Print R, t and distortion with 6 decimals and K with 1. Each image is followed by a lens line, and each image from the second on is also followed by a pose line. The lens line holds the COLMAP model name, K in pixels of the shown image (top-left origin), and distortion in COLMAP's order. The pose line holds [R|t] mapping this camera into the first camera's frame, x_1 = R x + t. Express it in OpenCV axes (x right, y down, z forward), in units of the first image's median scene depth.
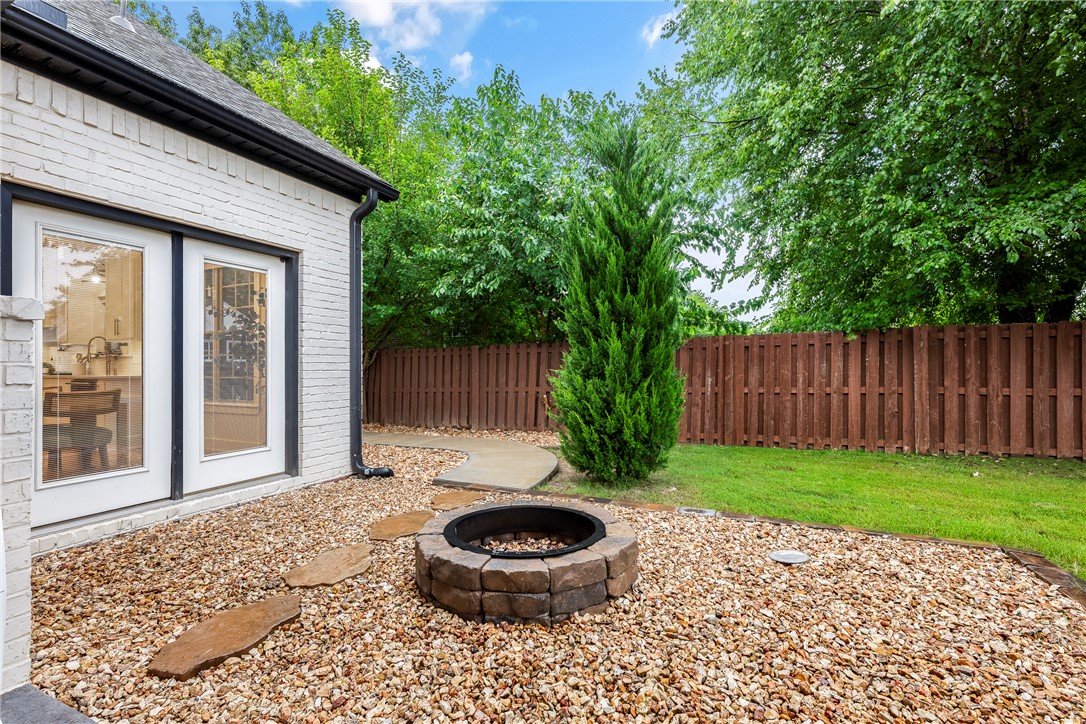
lens RADIAL K [[500.3, 0, 503.3], [0, 500.3, 363.5], [0, 0, 1]] dist [-0.009121, 0.001252]
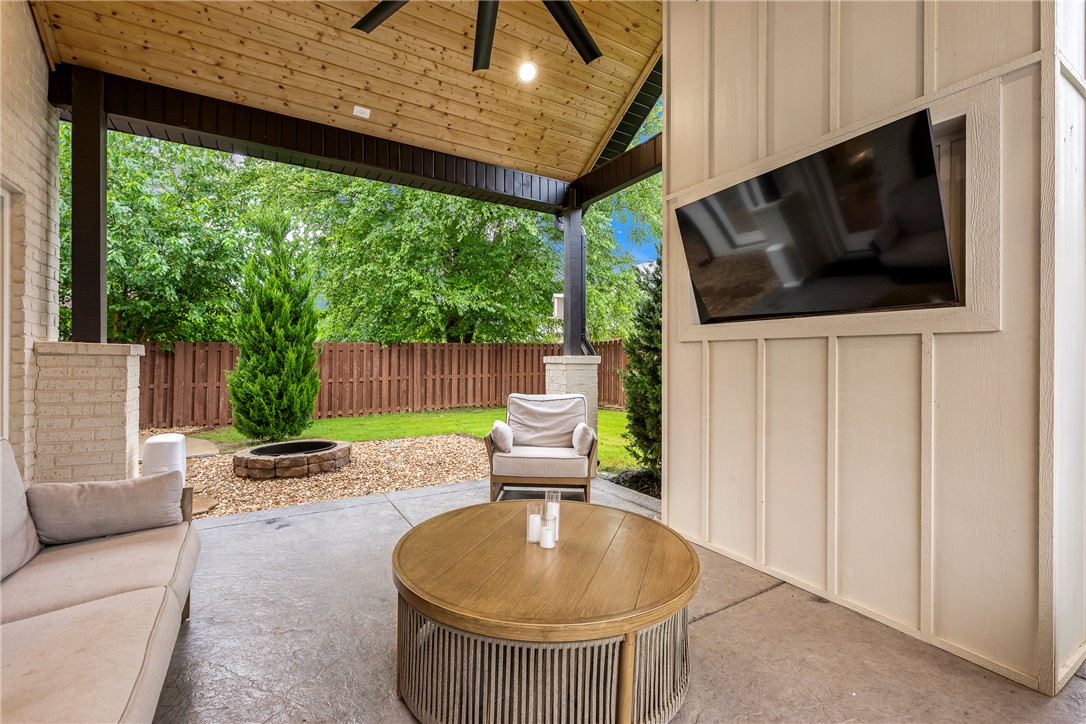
lens RADIAL K [[473.9, 0, 543.0], [0, 473.9, 358.4], [0, 0, 1]] dist [0.001395, 0.000578]
pose [[0.539467, 0.003236, 0.842000, -0.383455], [-0.005939, 0.999982, -0.000038, -0.018368], [-0.841986, -0.004980, 0.539477, -0.336227]]
